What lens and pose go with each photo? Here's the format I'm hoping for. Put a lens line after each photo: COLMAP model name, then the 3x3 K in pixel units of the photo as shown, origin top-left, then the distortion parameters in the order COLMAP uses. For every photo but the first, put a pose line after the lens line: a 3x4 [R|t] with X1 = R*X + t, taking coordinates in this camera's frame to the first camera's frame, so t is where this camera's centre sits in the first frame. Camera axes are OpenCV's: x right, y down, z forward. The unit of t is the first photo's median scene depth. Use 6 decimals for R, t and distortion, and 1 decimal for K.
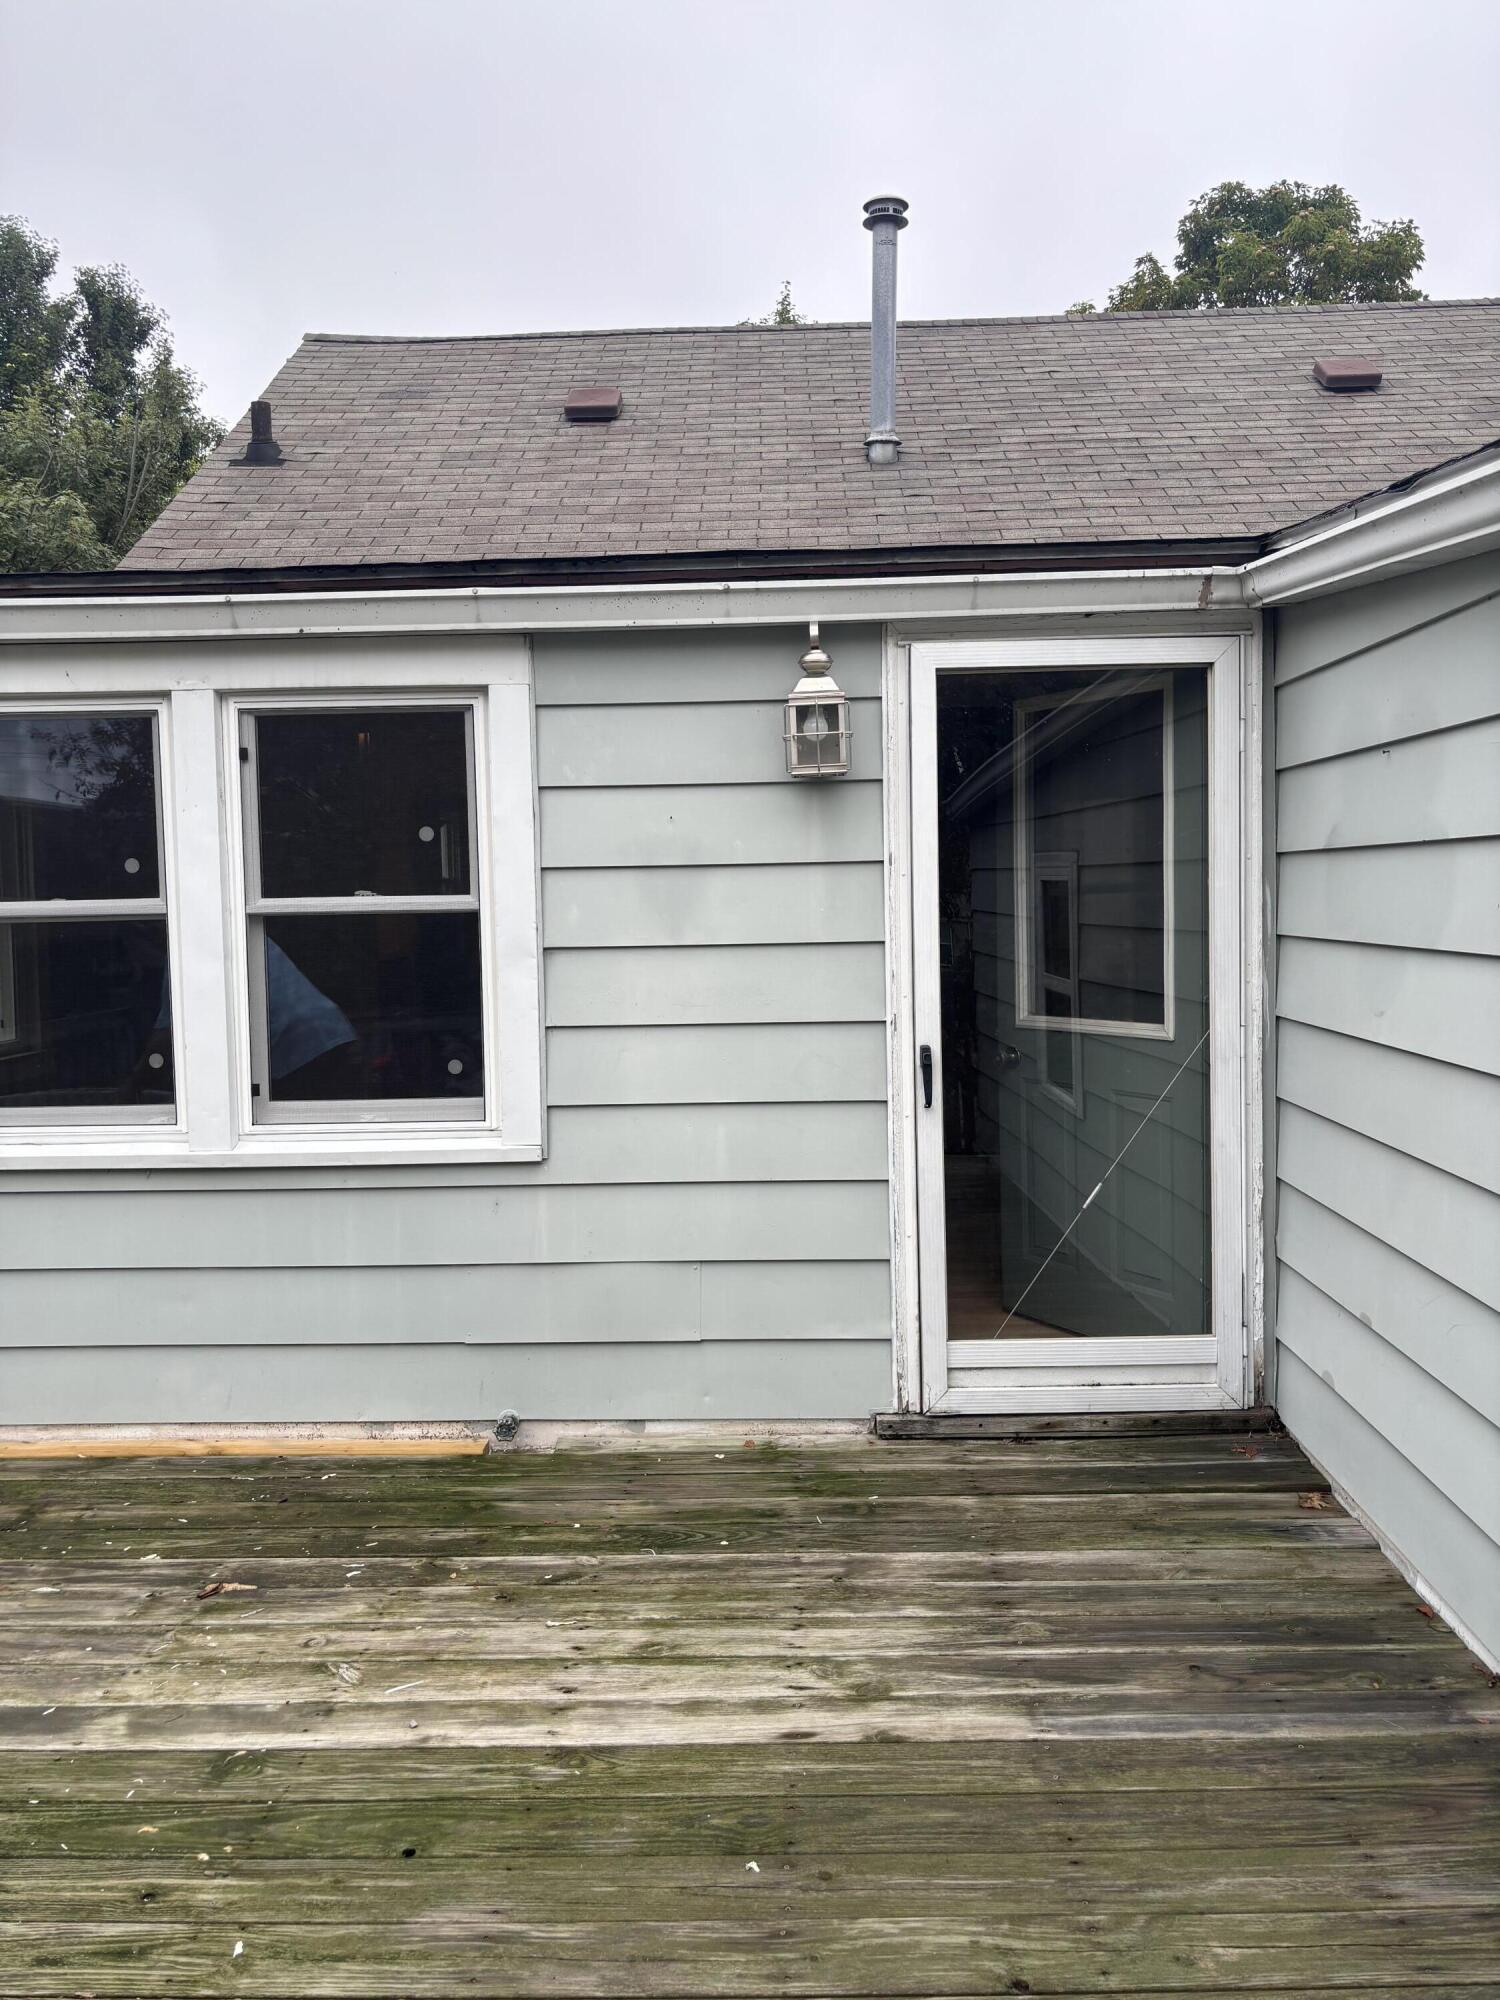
lens RADIAL K [[1513.1, 0, 754.5], [0, 1513.1, 995.8], [0, 0, 1]] dist [0.023198, -0.016703]
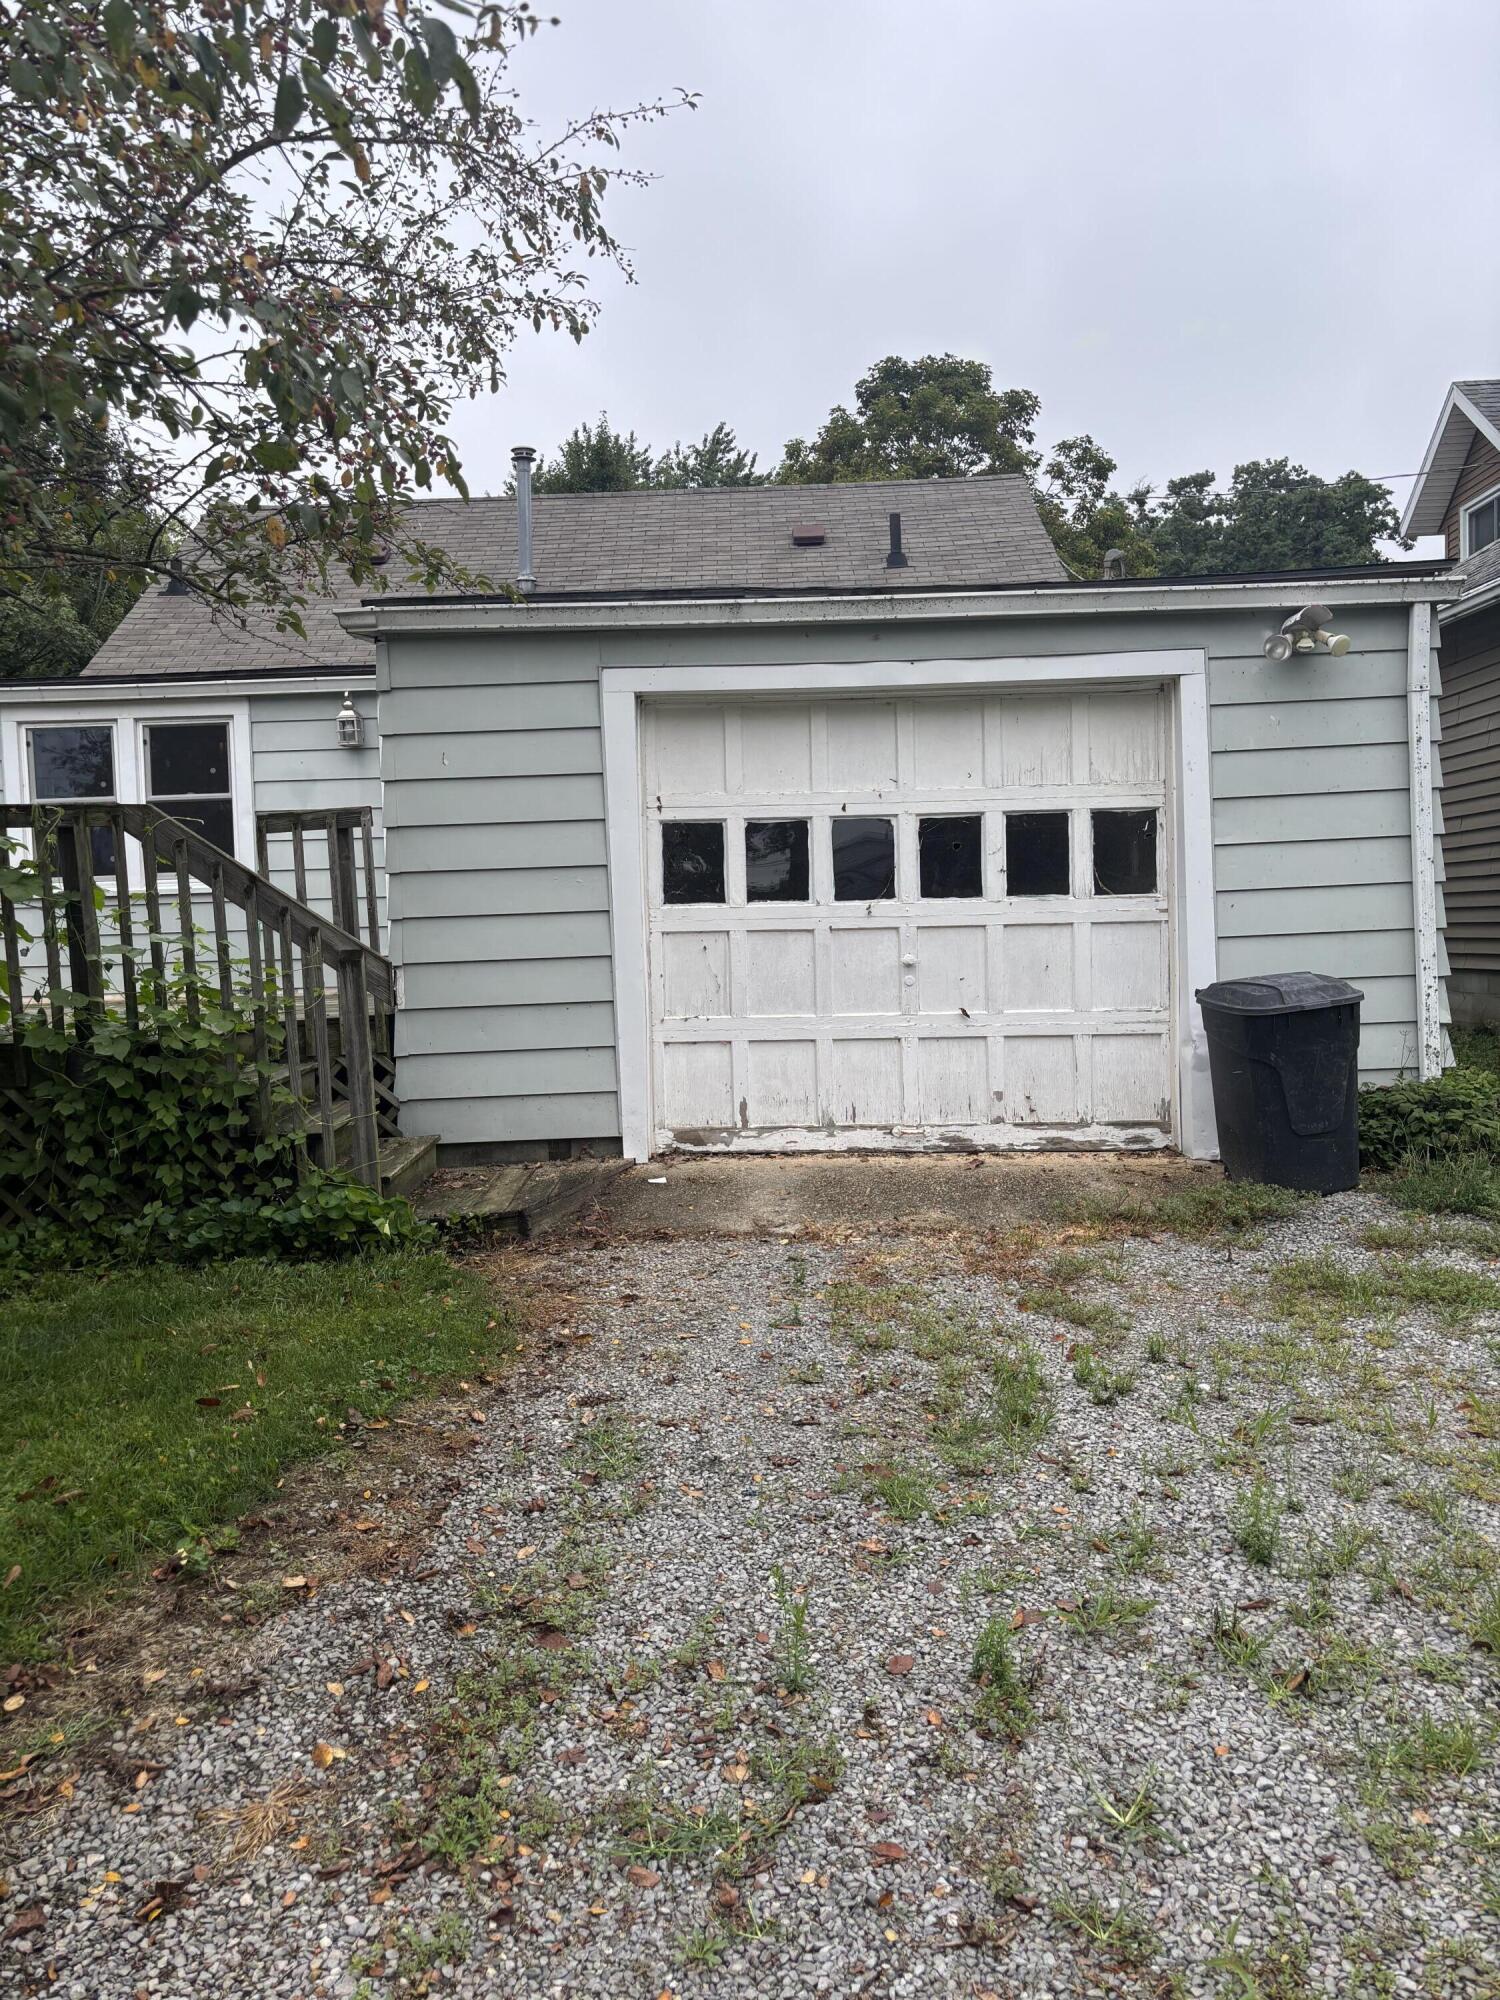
lens RADIAL K [[1513.1, 0, 745.2], [0, 1513.1, 1004.1], [0, 0, 1]] dist [0.023198, -0.016703]
pose [[0.999858, -0.014061, 0.009246, 0.691653], [0.014230, 0.999727, -0.018536, 0.368056], [-0.008983, 0.018665, 0.999785, -1.679300]]
